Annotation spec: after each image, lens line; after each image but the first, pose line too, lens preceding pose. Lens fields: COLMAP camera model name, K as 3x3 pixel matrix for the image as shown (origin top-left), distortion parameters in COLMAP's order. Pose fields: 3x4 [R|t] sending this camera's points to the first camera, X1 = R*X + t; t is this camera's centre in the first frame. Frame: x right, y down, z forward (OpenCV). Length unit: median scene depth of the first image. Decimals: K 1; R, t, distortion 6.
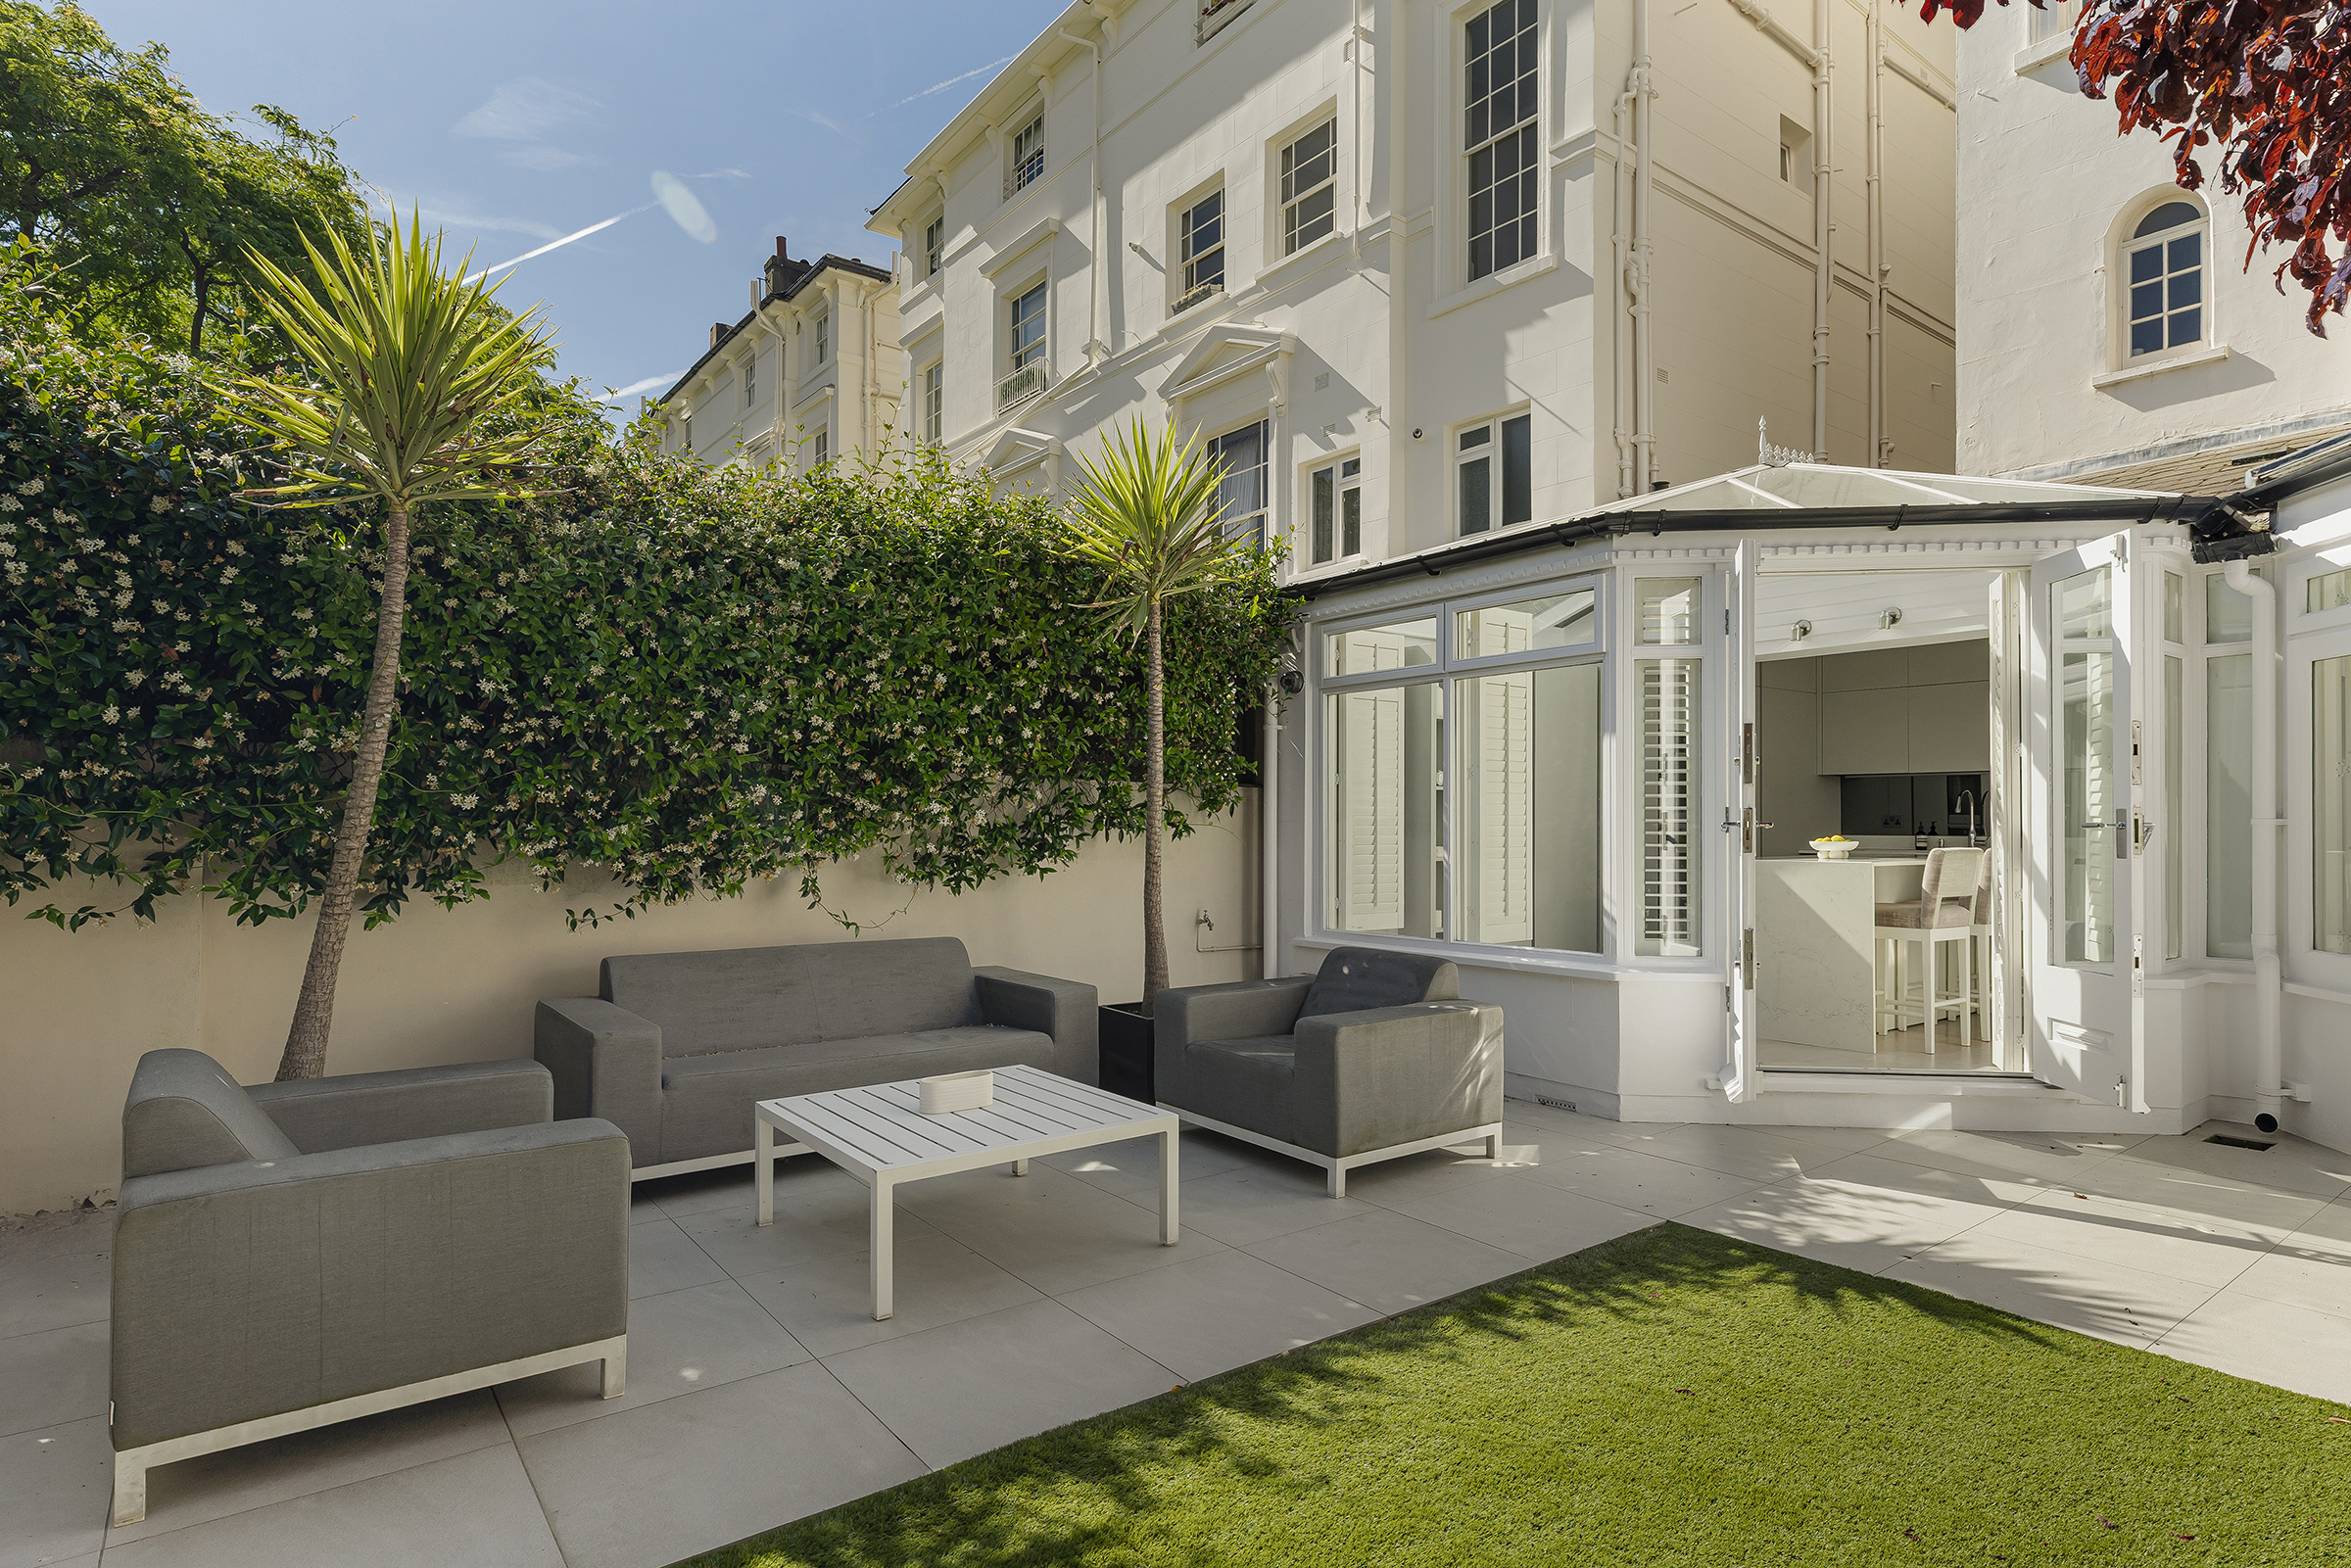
lens RADIAL K [[1266.2, 0, 1191.2], [0, 1266.2, 810.3], [0, 0, 1]] dist [-0.000282, 0.000000]
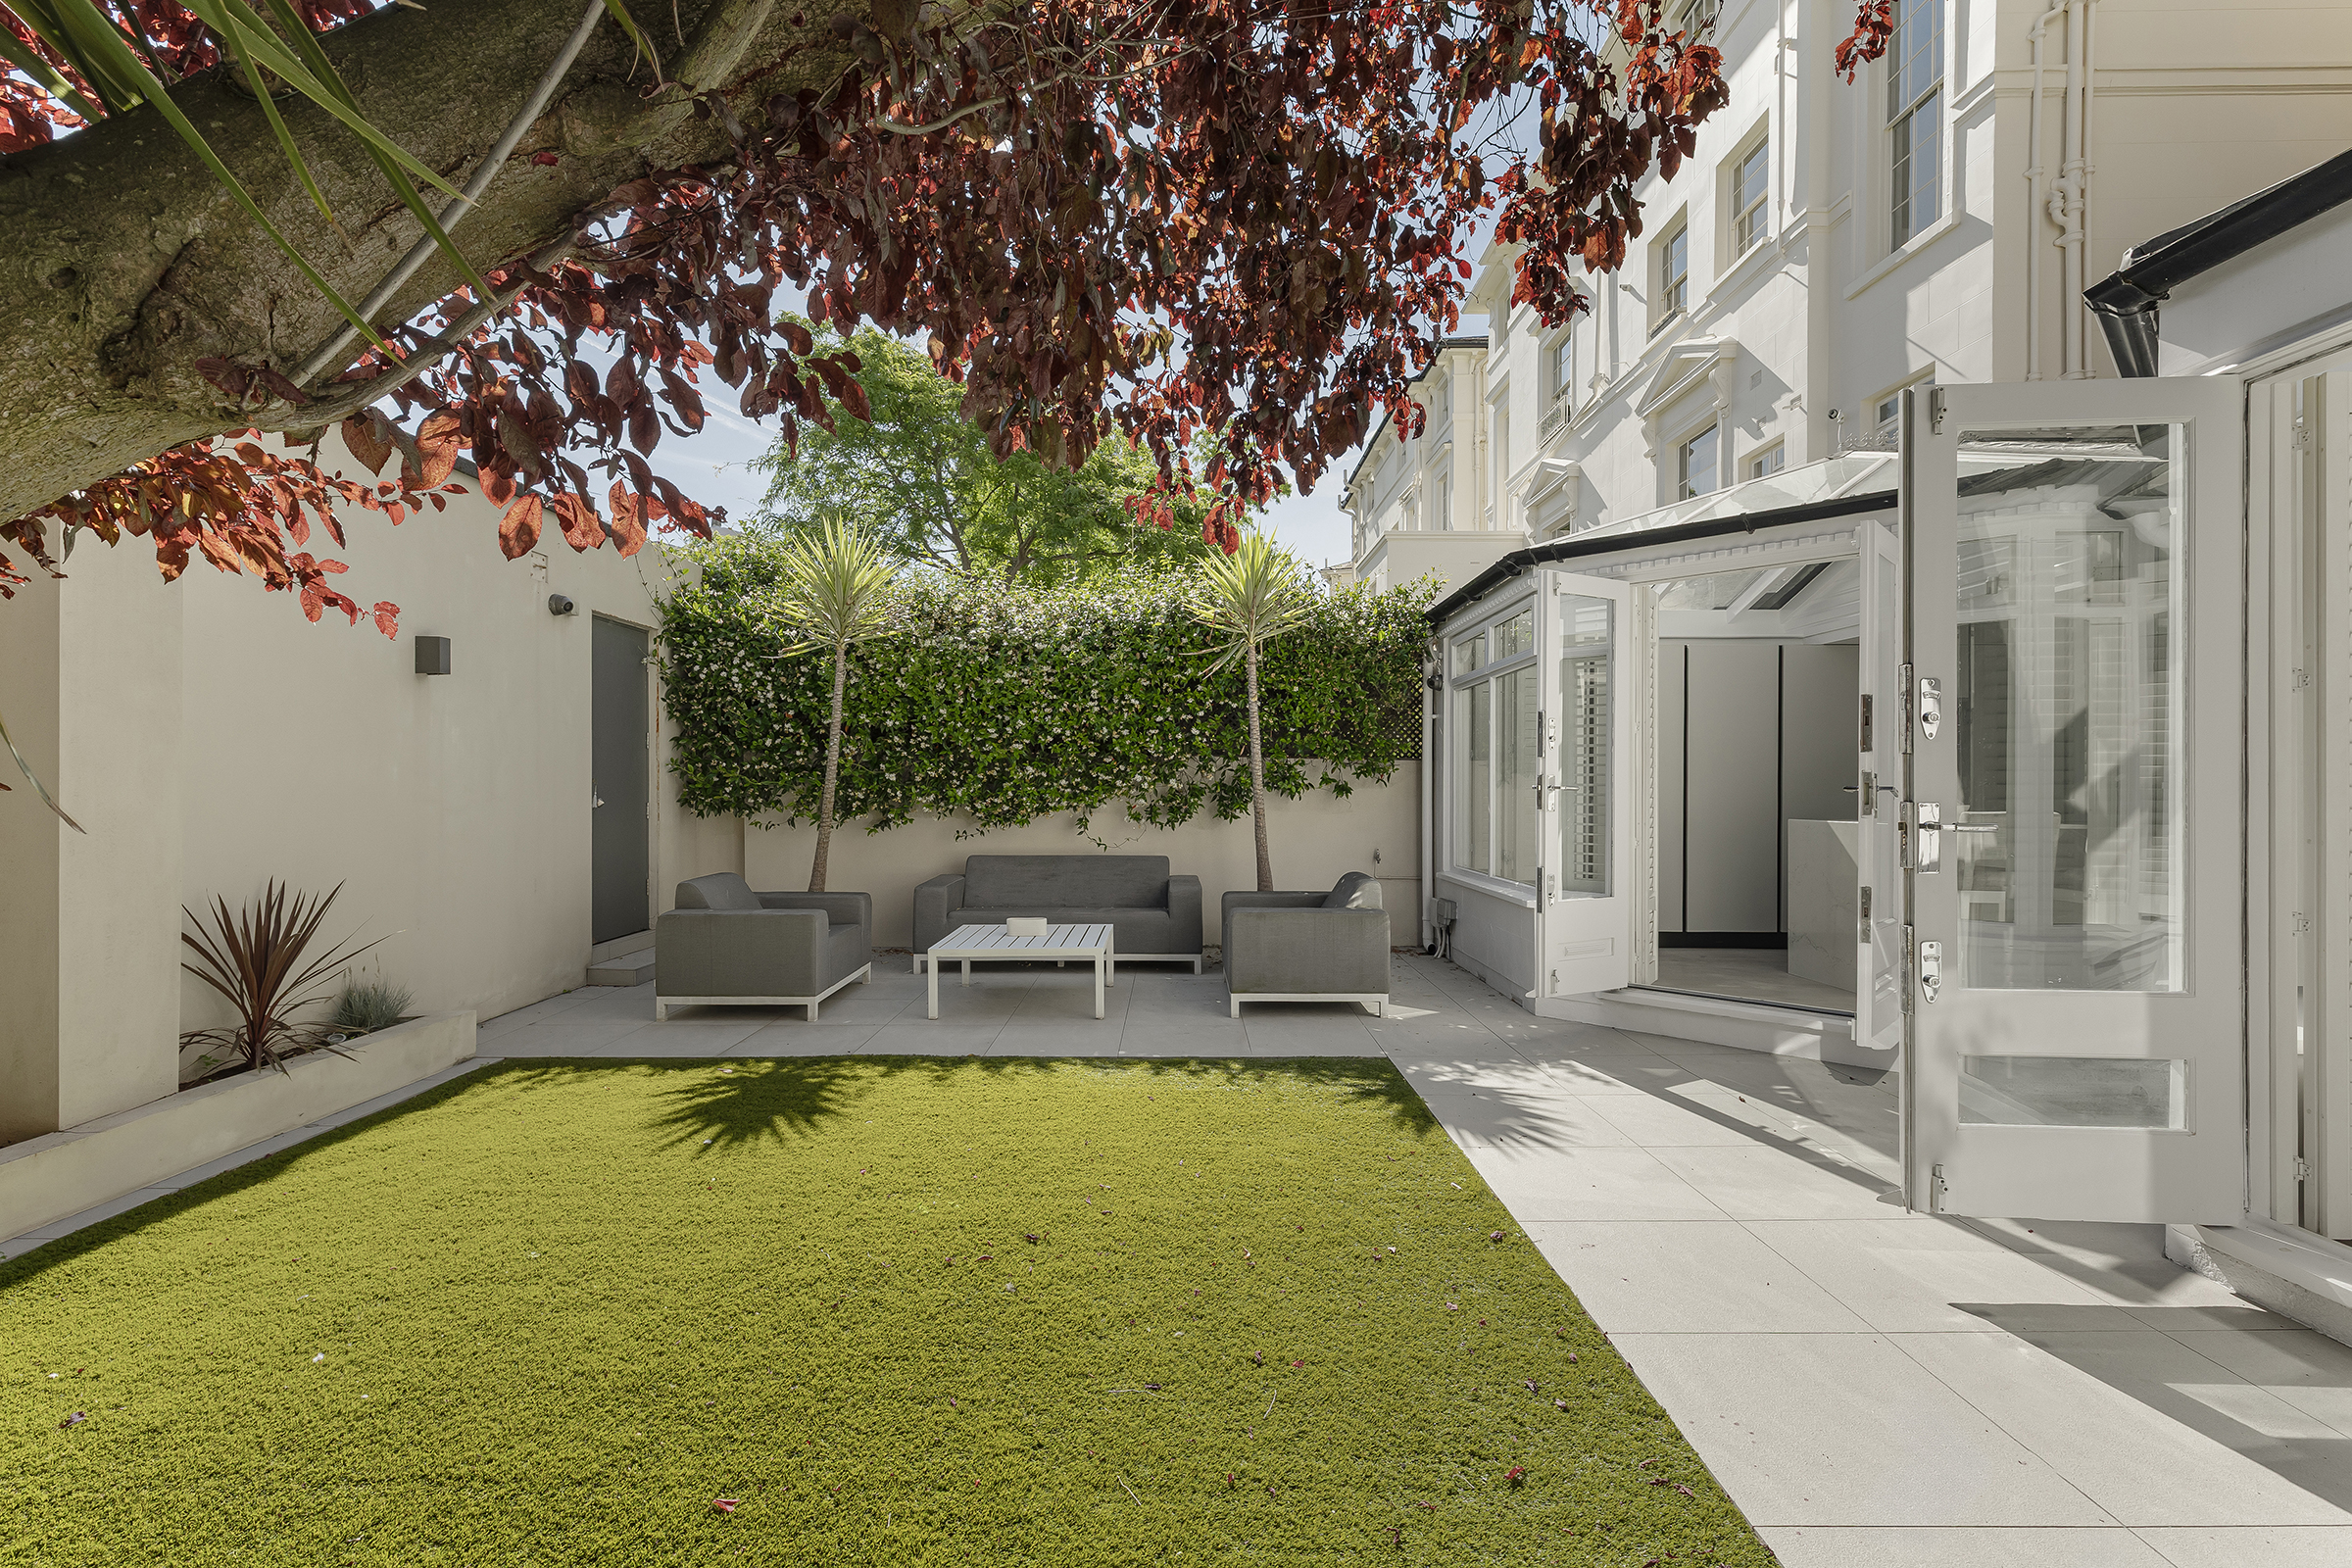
lens RADIAL K [[1061.7, 0, 1143.7], [0, 1061.7, 784.1], [0, 0, 1]] dist [0.004898, 0.000274]
pose [[0.779709, -0.001988, -0.626138, 0.725958], [0.006486, 0.999967, 0.004901, -0.000145], [0.626108, -0.007882, 0.779696, -0.107284]]
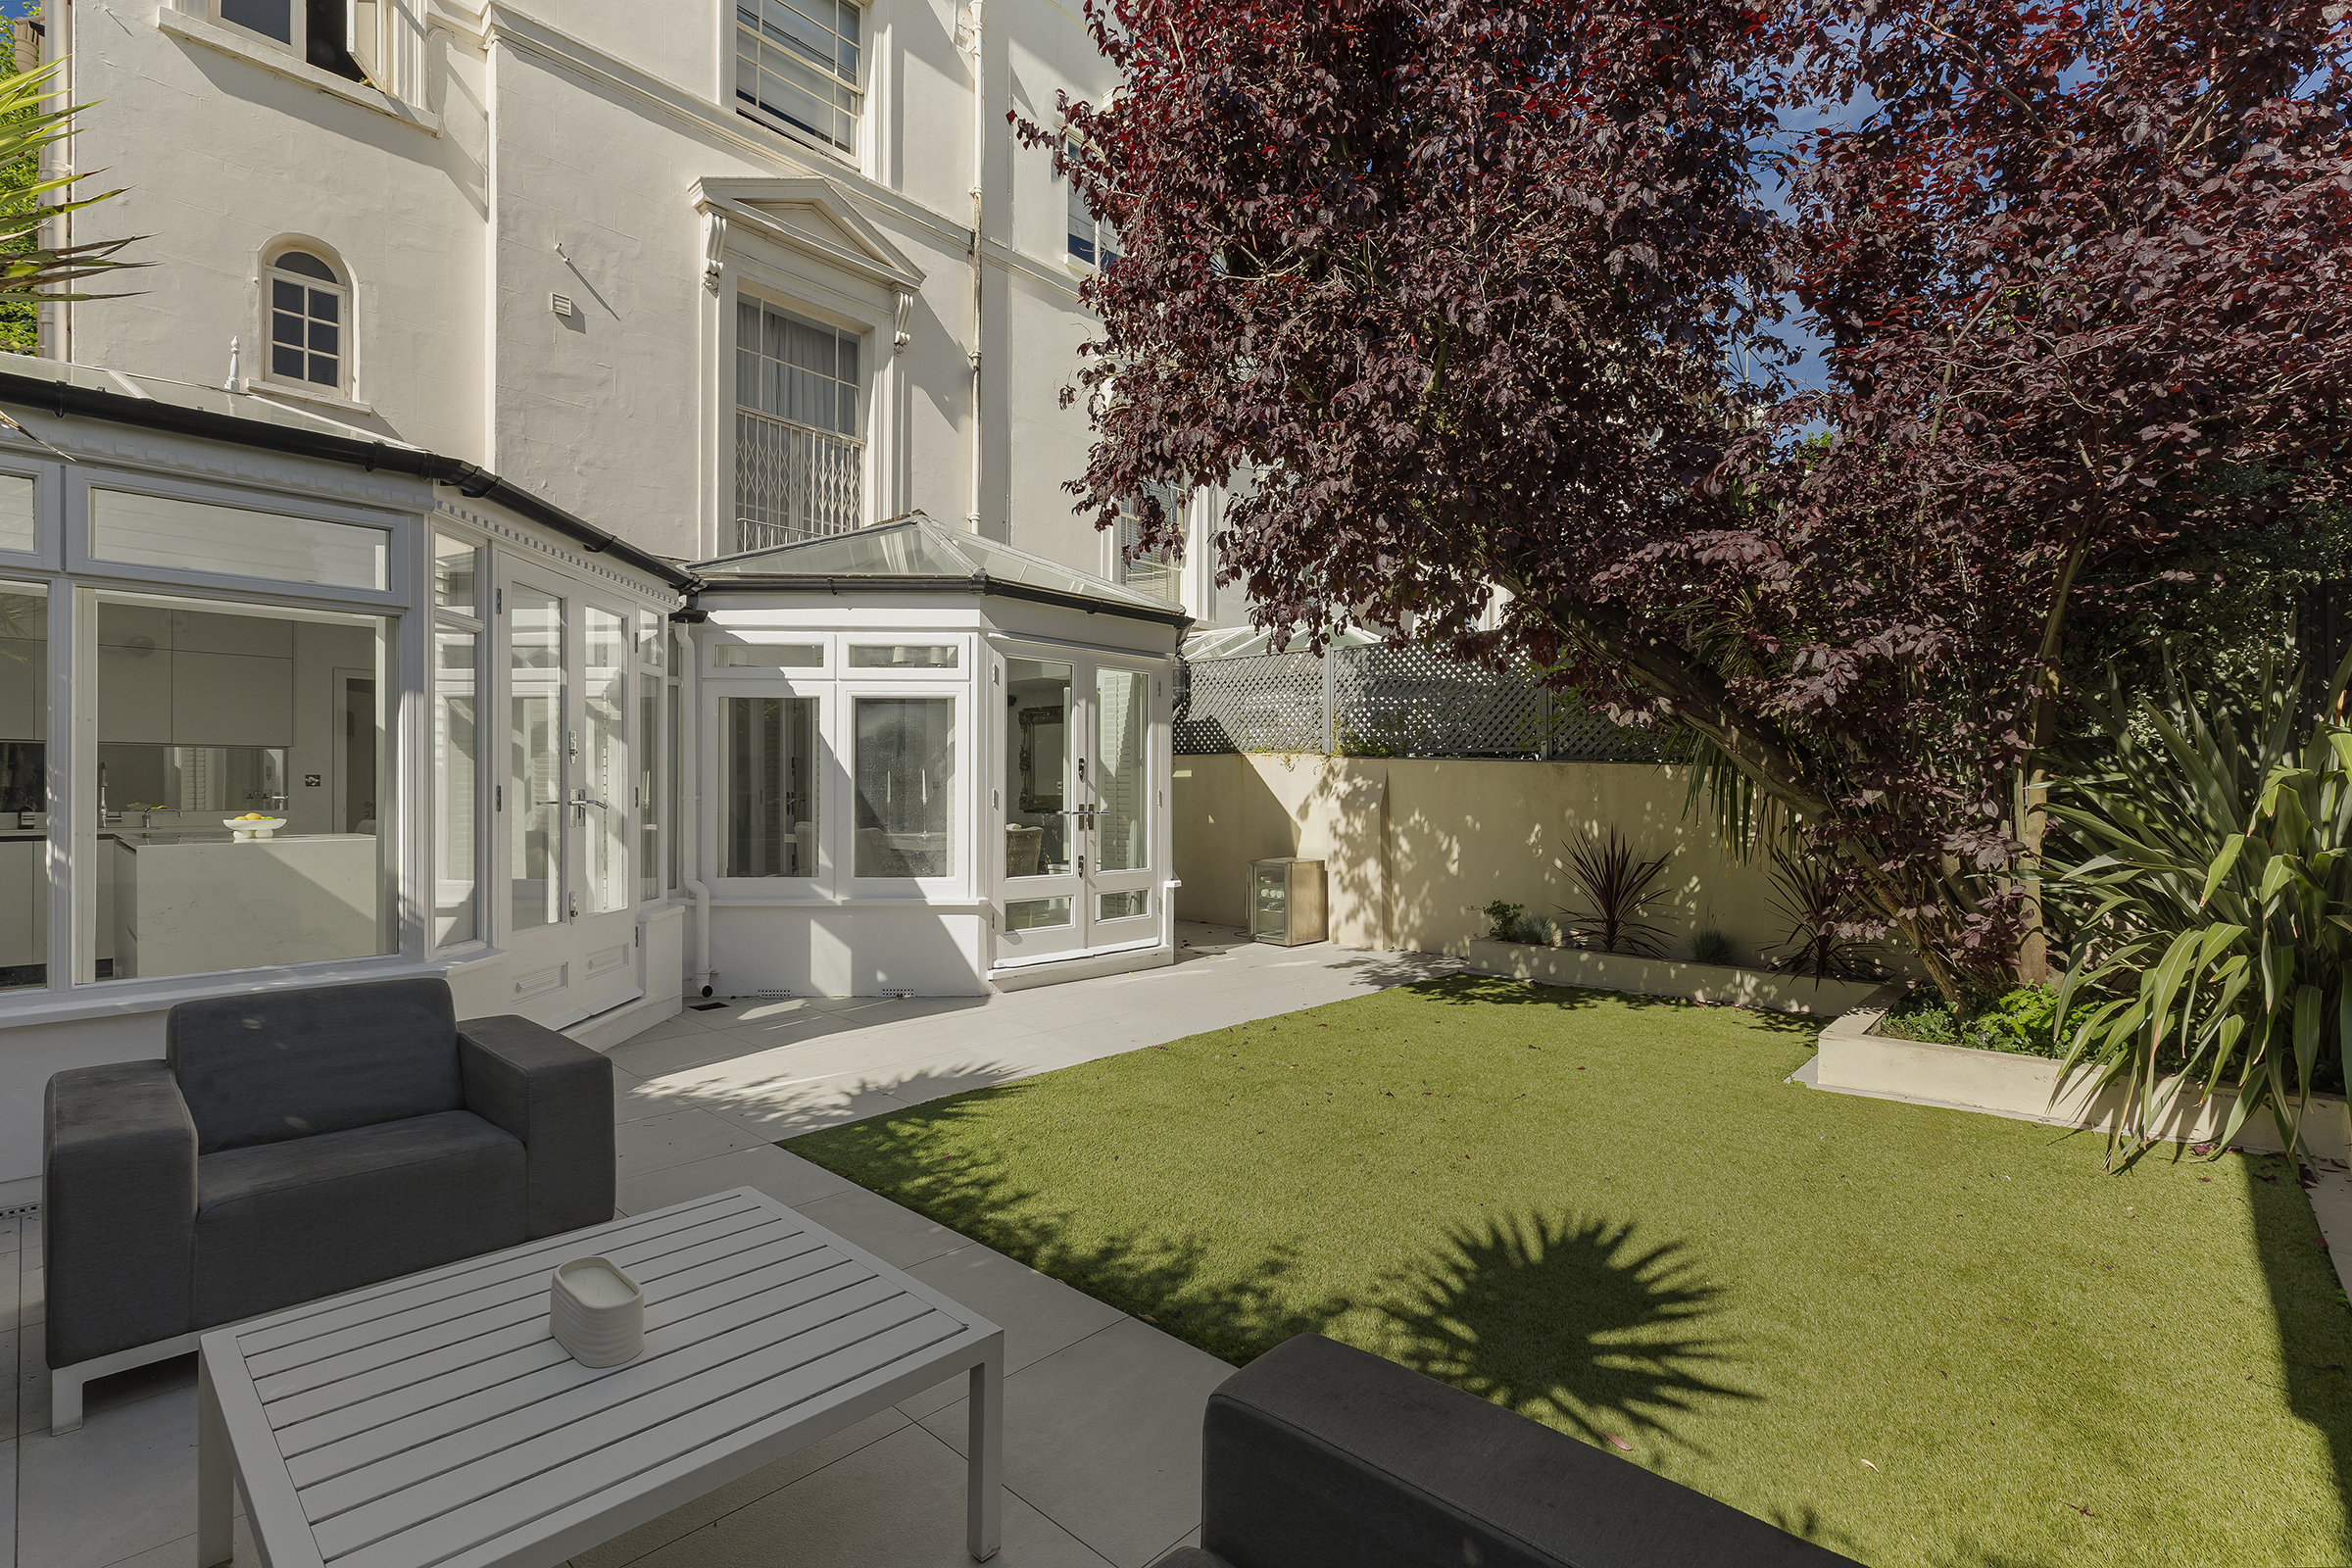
lens RADIAL K [[1061.7, 0, 1191.8], [0, 1061.7, 794.4], [0, 0, 1]] dist [0.004898, 0.000274]
pose [[-0.188987, -0.004893, 0.981967, -0.528948], [-0.008776, 0.999956, 0.003293, -0.003832], [-0.981940, -0.007996, -0.189022, 0.641160]]
